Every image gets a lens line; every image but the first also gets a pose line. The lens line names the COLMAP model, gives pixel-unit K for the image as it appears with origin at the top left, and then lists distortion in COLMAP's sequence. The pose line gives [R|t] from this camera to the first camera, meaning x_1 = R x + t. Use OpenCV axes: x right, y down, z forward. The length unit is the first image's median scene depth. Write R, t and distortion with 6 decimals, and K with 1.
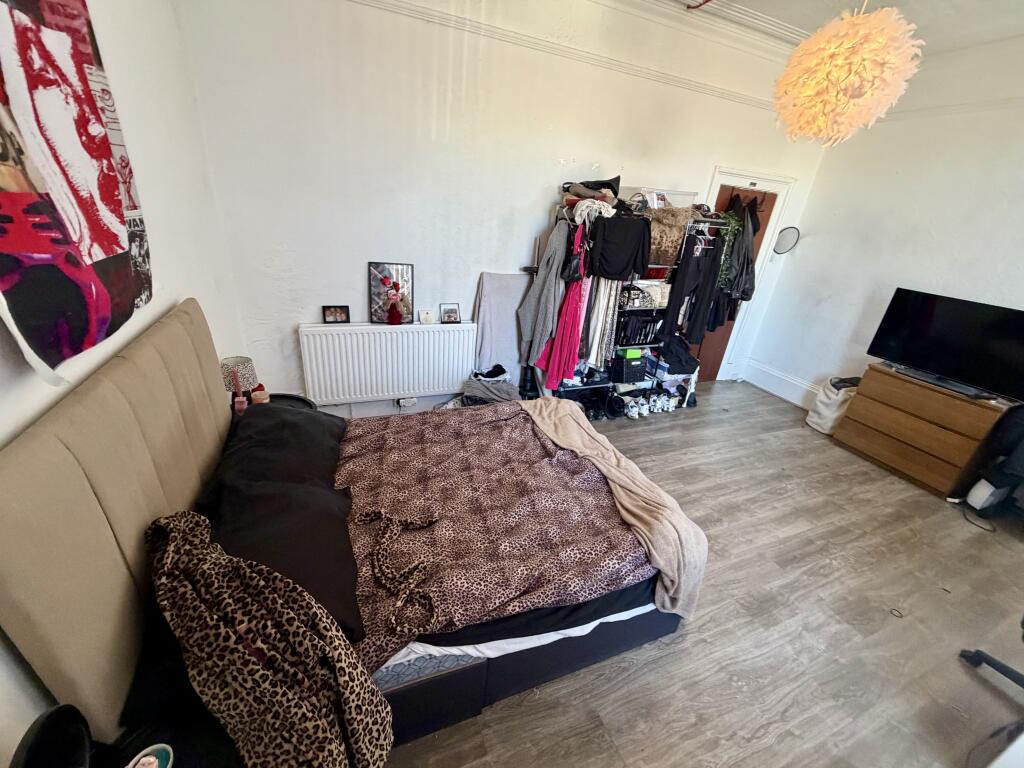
lens RADIAL K [[408.3, 0, 508.3], [0, 408.3, 385.2], [0, 0, 1]] dist [0.000590, -0.000214]
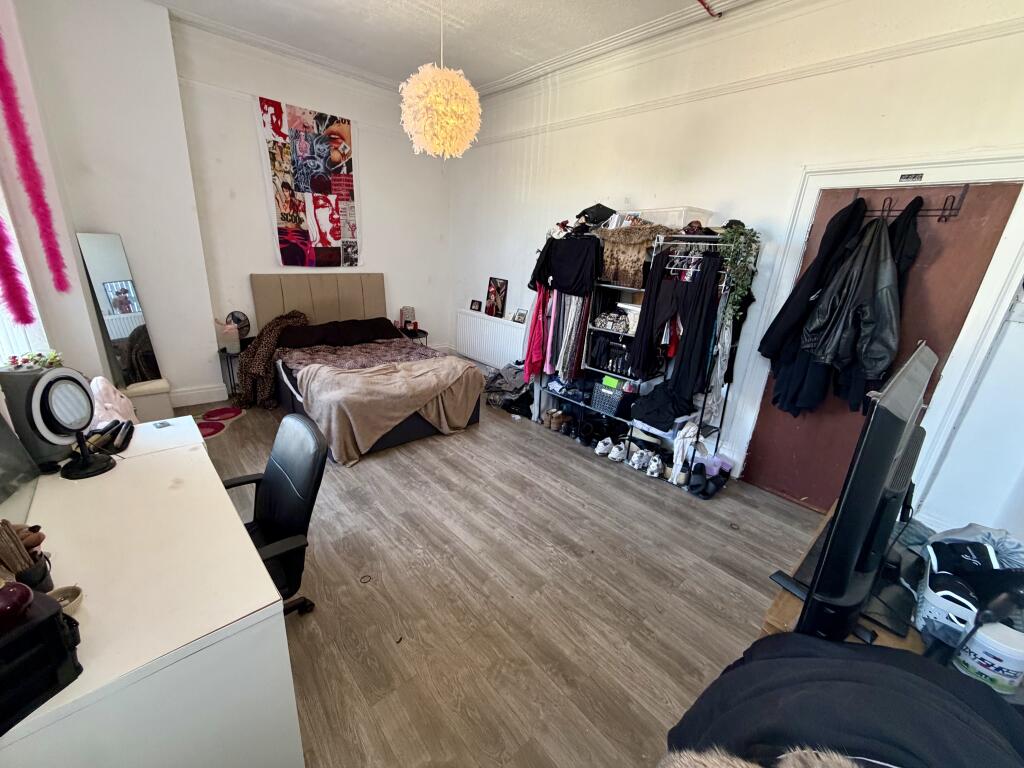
lens RADIAL K [[408.3, 0, 508.3], [0, 408.3, 385.2], [0, 0, 1]] dist [0.000590, -0.000214]
pose [[0.335541, 0.233937, -0.912516, 1.290029], [-0.412388, 0.907401, 0.080987, -0.059780], [0.846964, 0.349136, 0.400943, 0.519838]]
